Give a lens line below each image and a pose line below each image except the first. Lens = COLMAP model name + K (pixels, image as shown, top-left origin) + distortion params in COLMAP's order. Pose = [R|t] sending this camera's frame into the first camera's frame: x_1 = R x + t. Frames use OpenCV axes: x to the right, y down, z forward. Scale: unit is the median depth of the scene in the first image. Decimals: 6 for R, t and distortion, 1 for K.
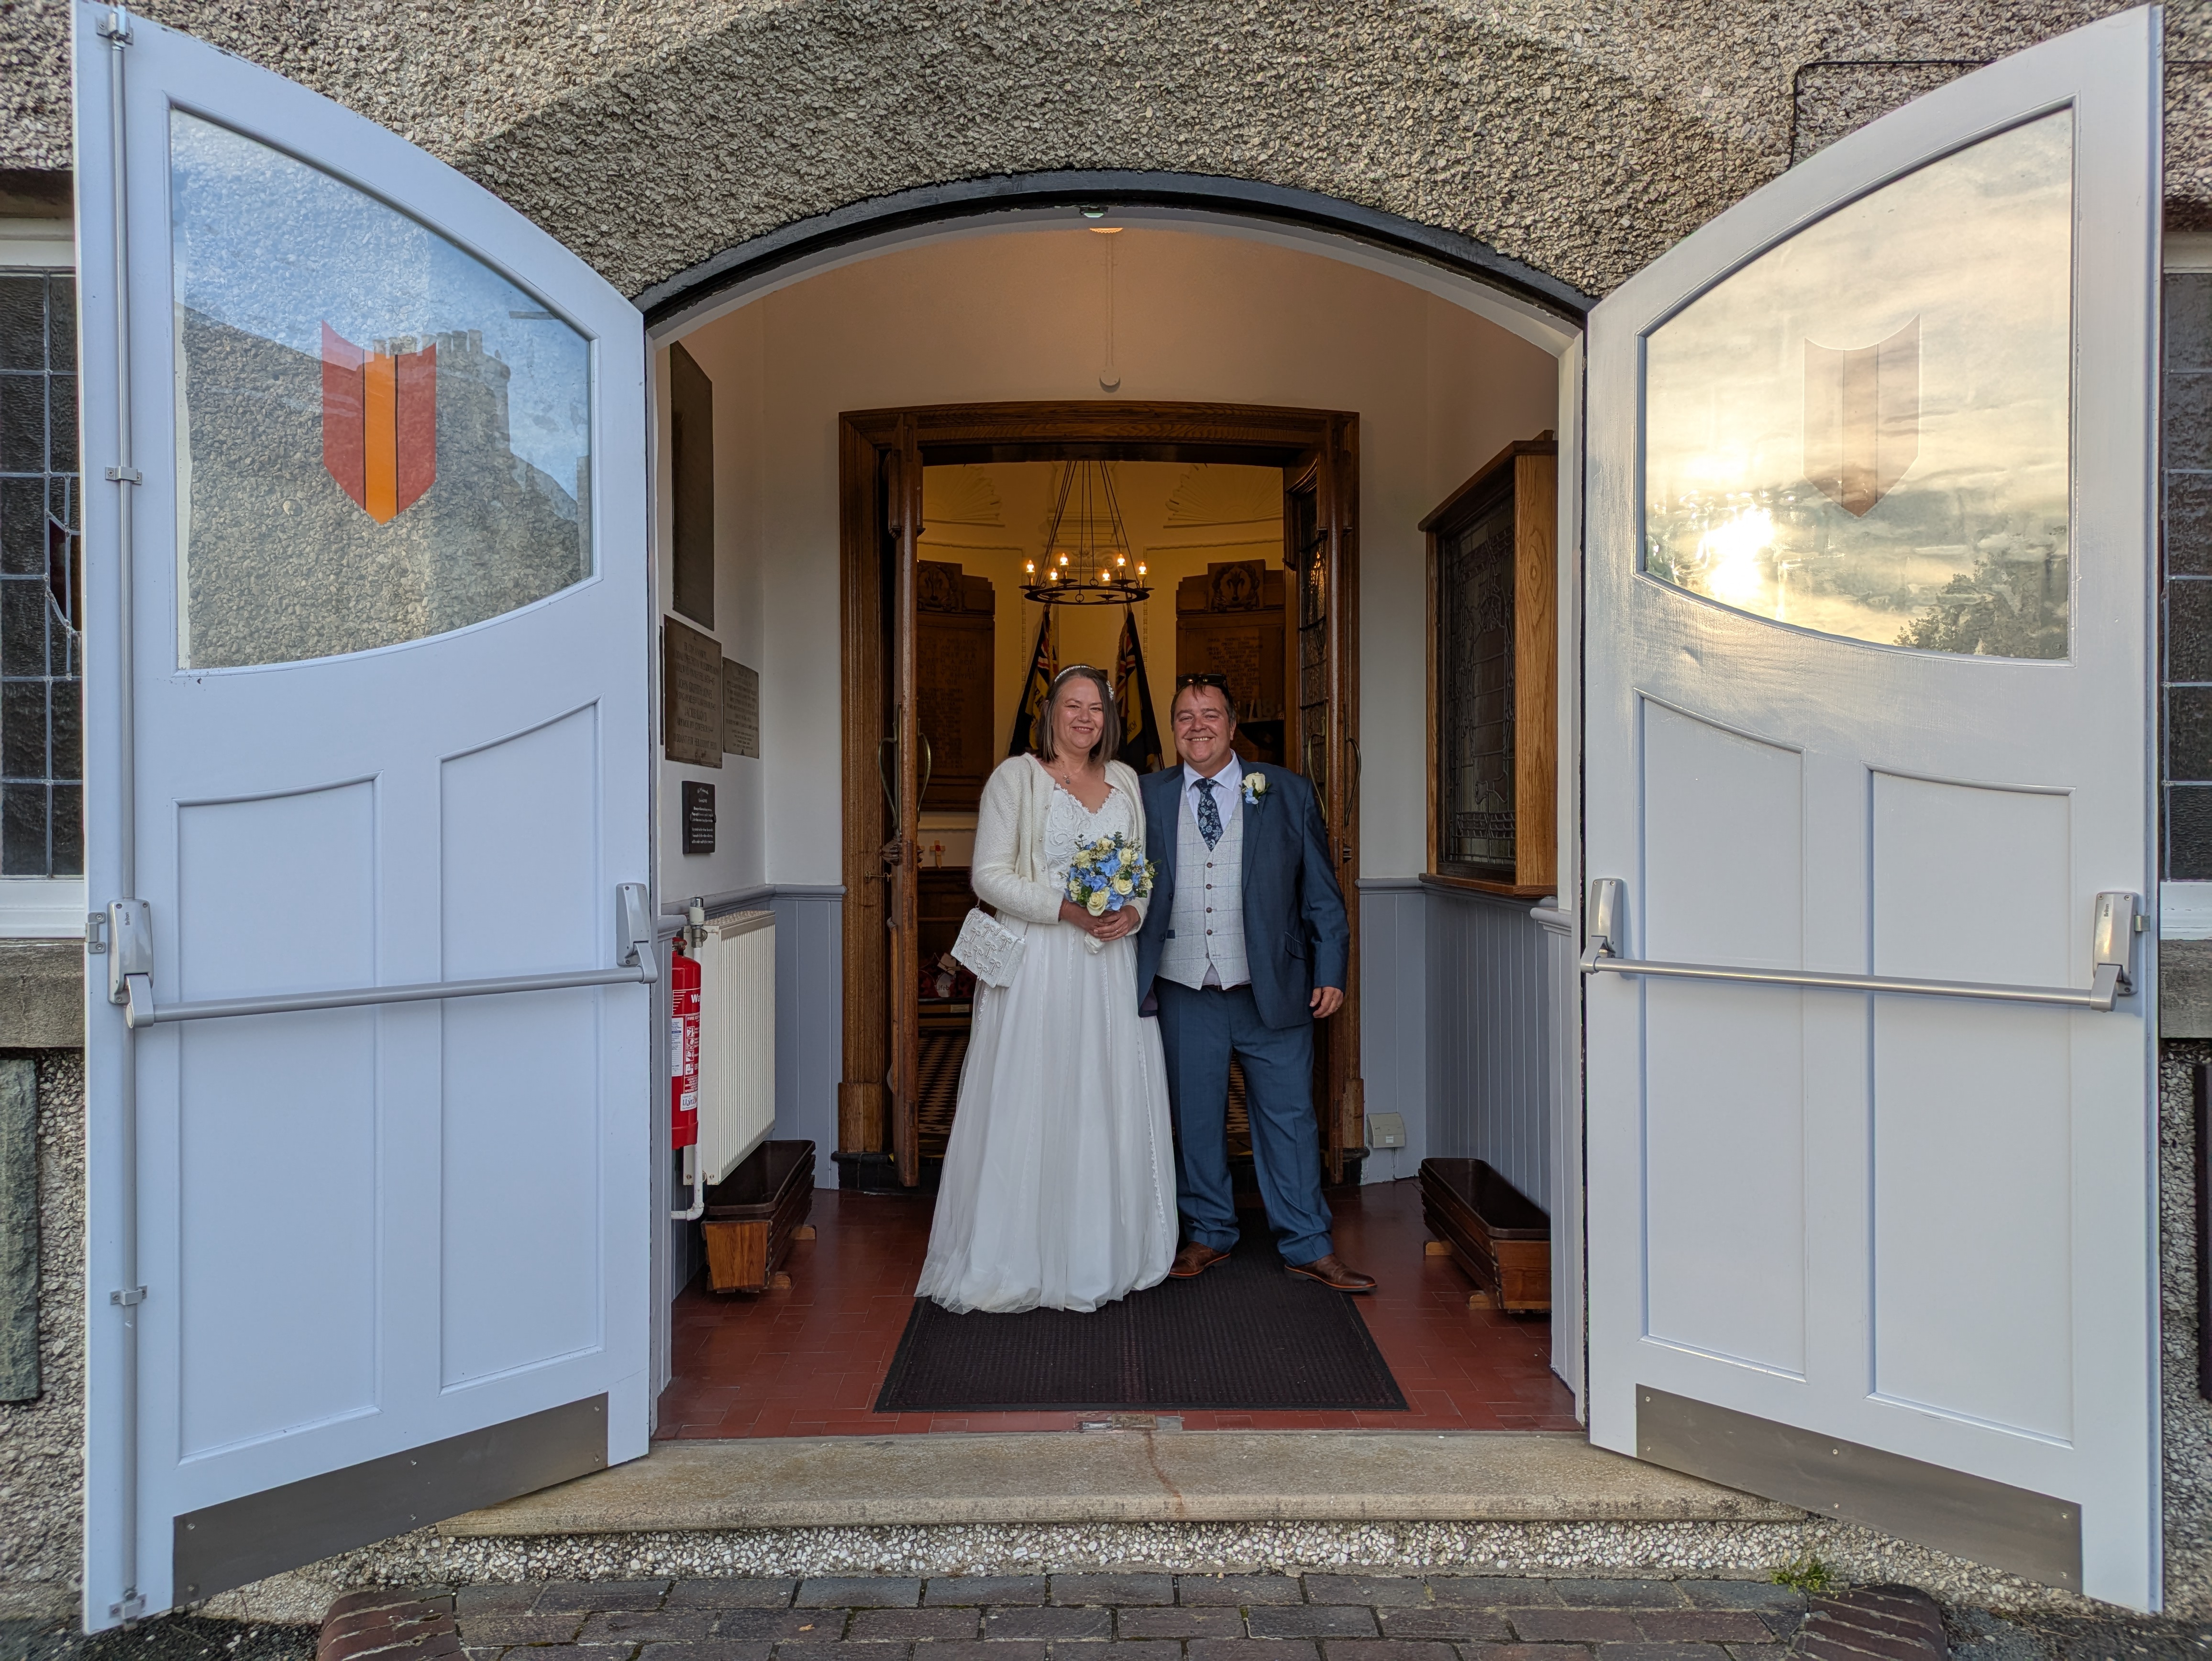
lens RADIAL K [[1645.3, 0, 1091.9], [0, 1645.3, 822.4], [0, 0, 1]] dist [0.052192, -0.031036]
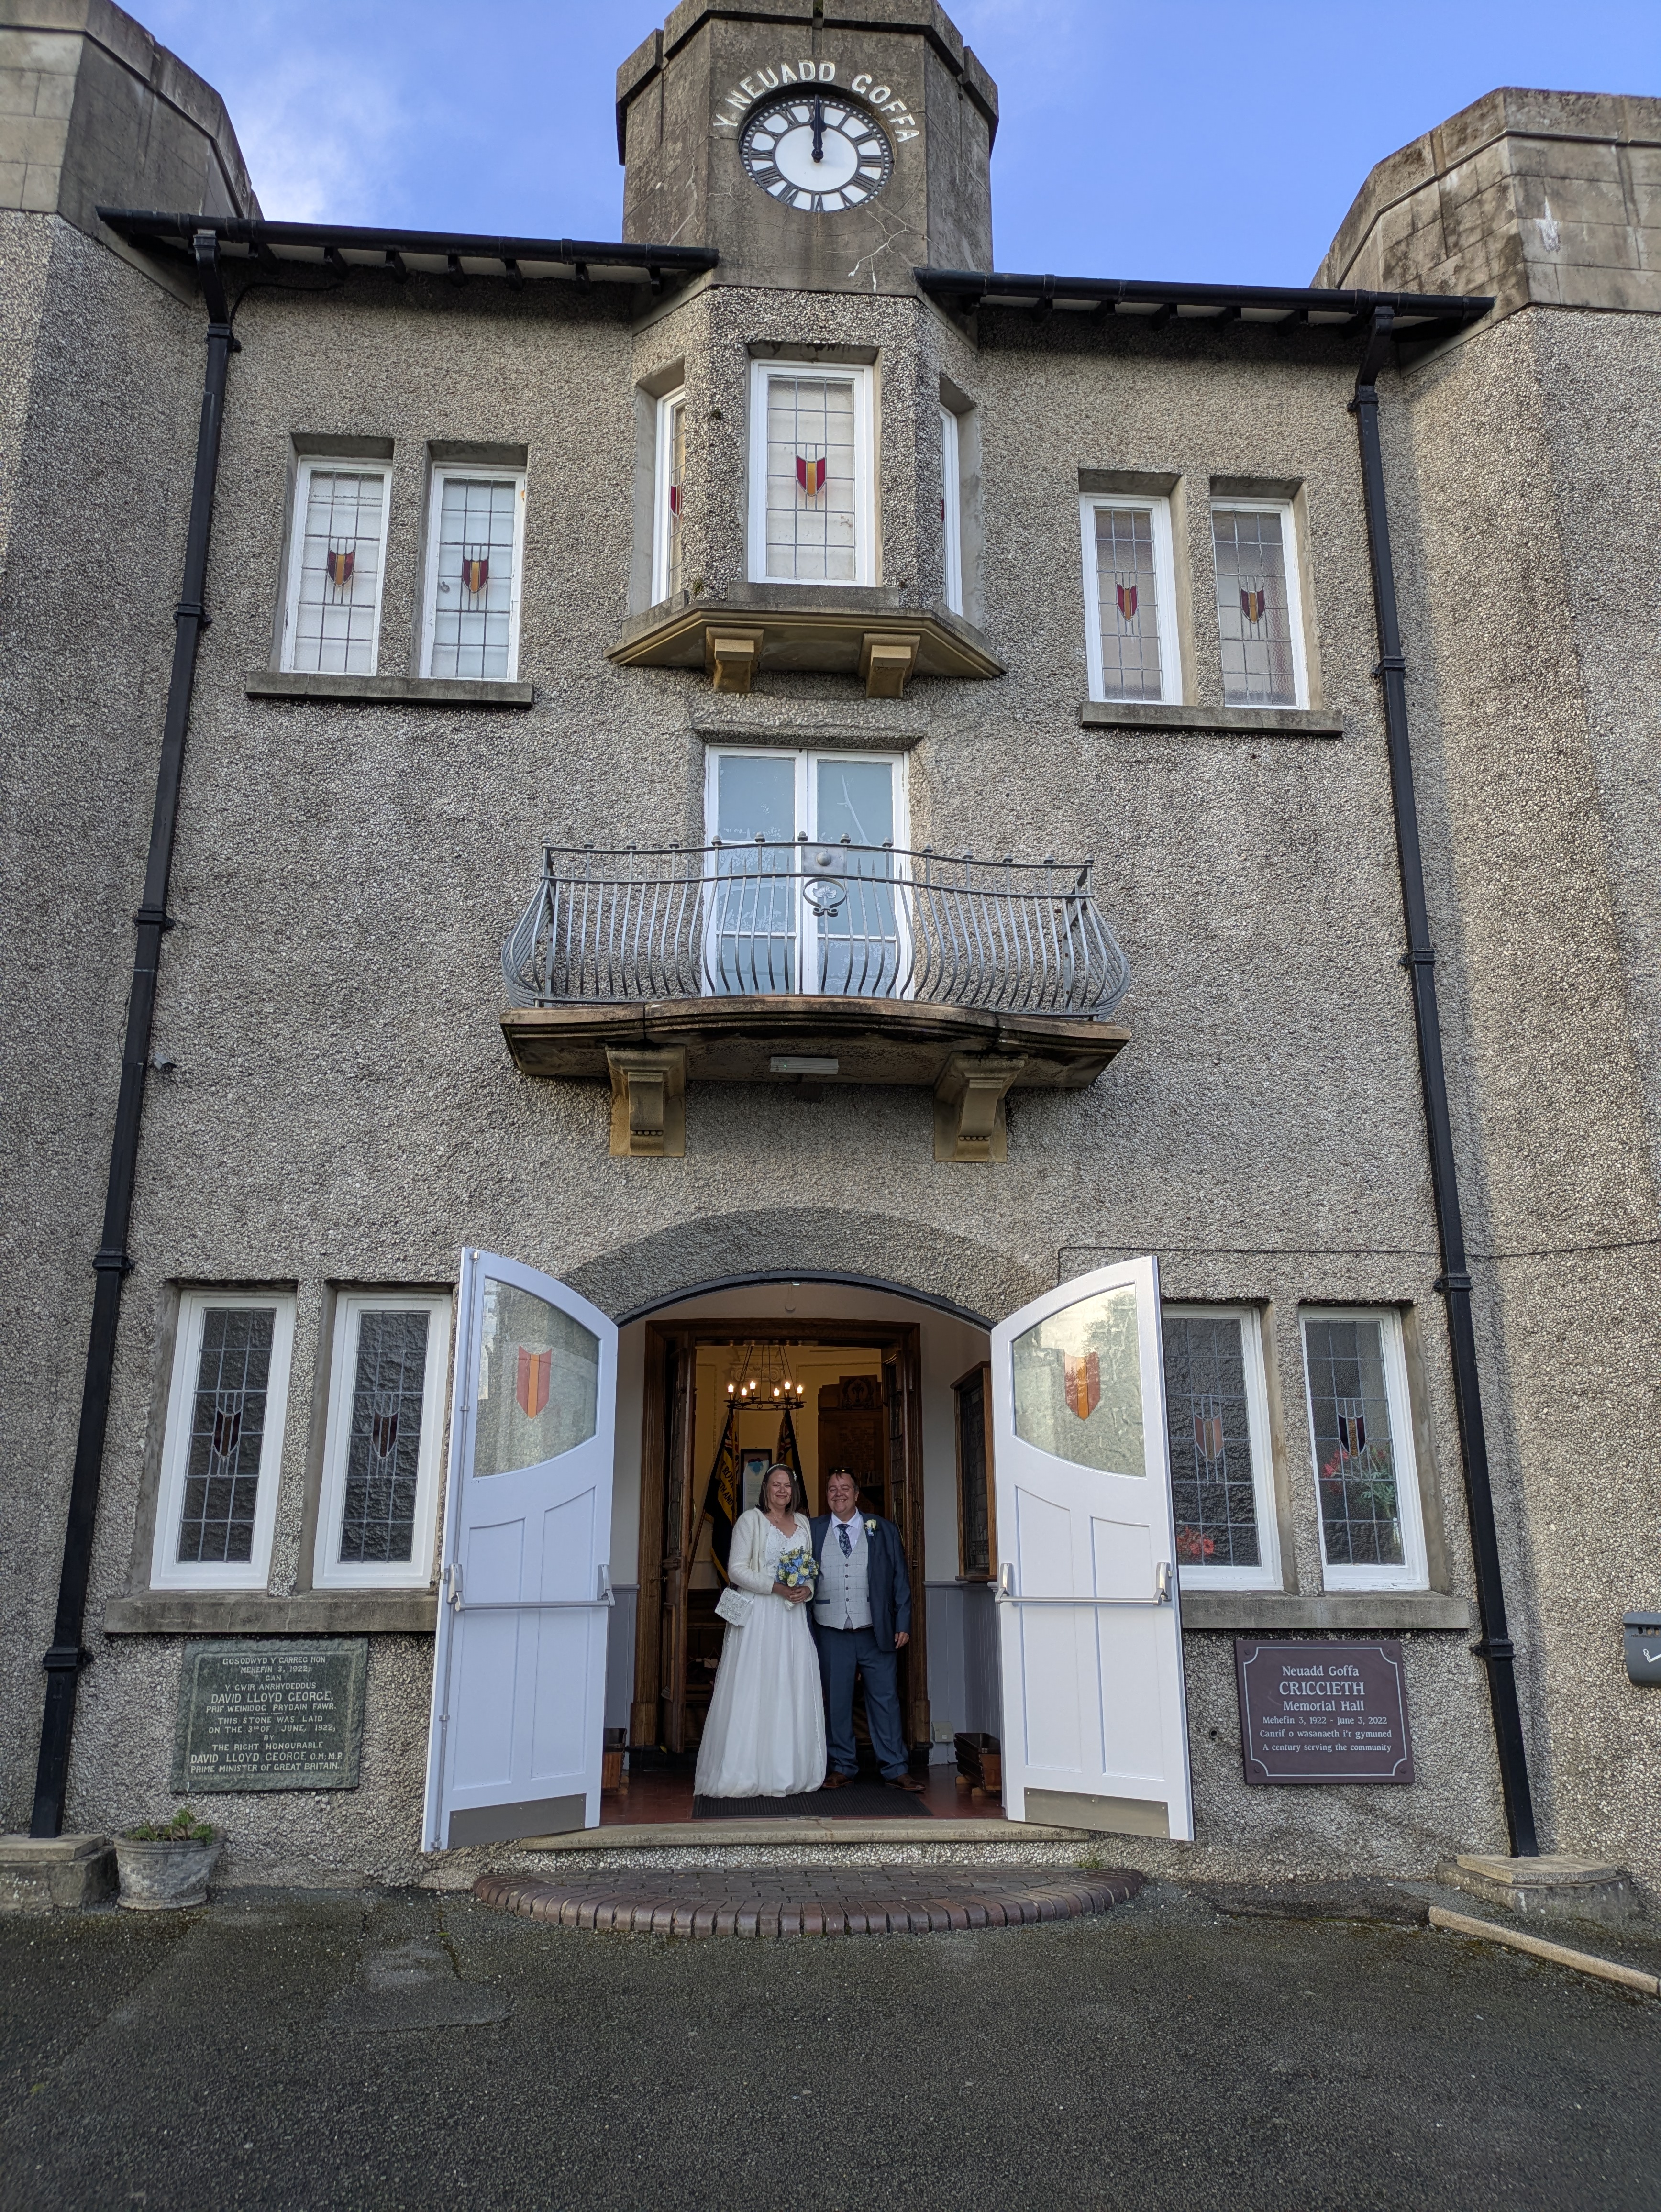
lens RADIAL K [[1645.3, 0, 829.0], [0, 1645.3, 1096.4], [0, 0, 1]] dist [0.052192, -0.031036]
pose [[0.997779, 0.019531, 0.063679, -0.088867], [-0.000841, 0.959663, -0.281150, 0.044625], [-0.066602, 0.280472, 0.957549, -1.138968]]
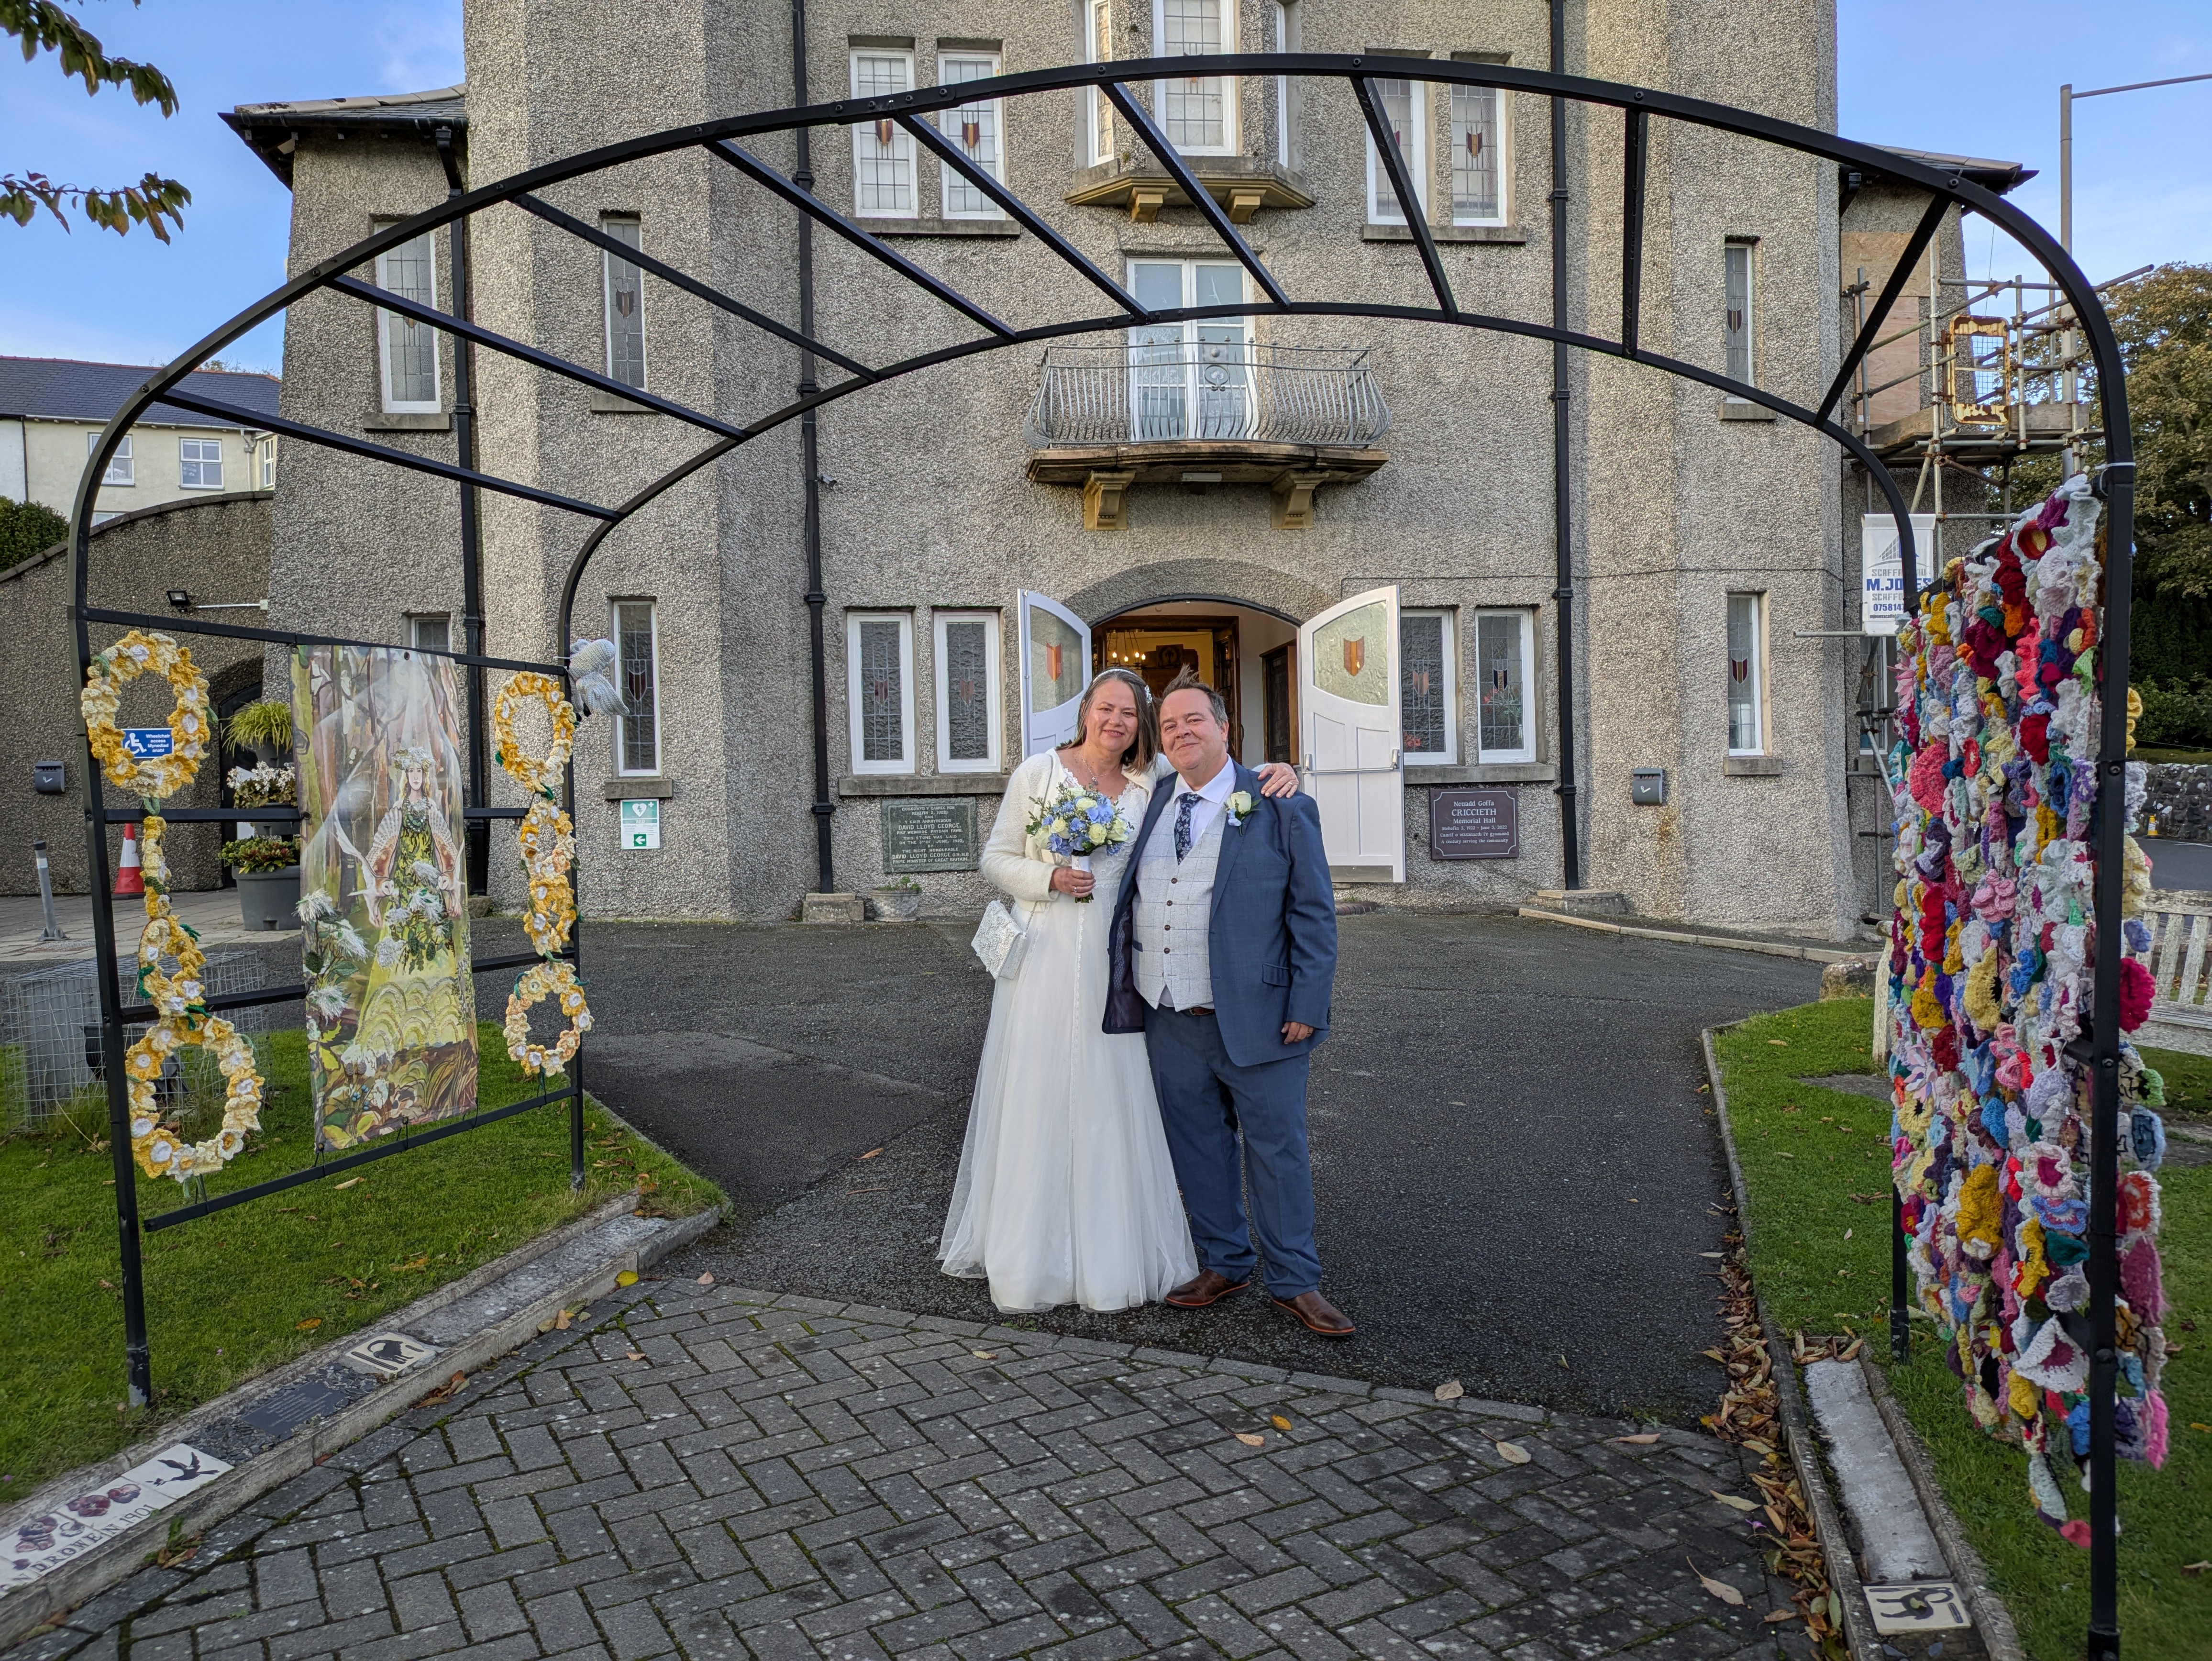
lens RADIAL K [[1645.3, 0, 1089.0], [0, 1645.3, 831.3], [0, 0, 1]] dist [0.052192, -0.031036]
pose [[0.993359, -0.023114, 0.112713, -0.588205], [0.022200, 0.999710, 0.009355, 0.142257], [-0.112897, -0.006790, 0.993584, -2.522035]]
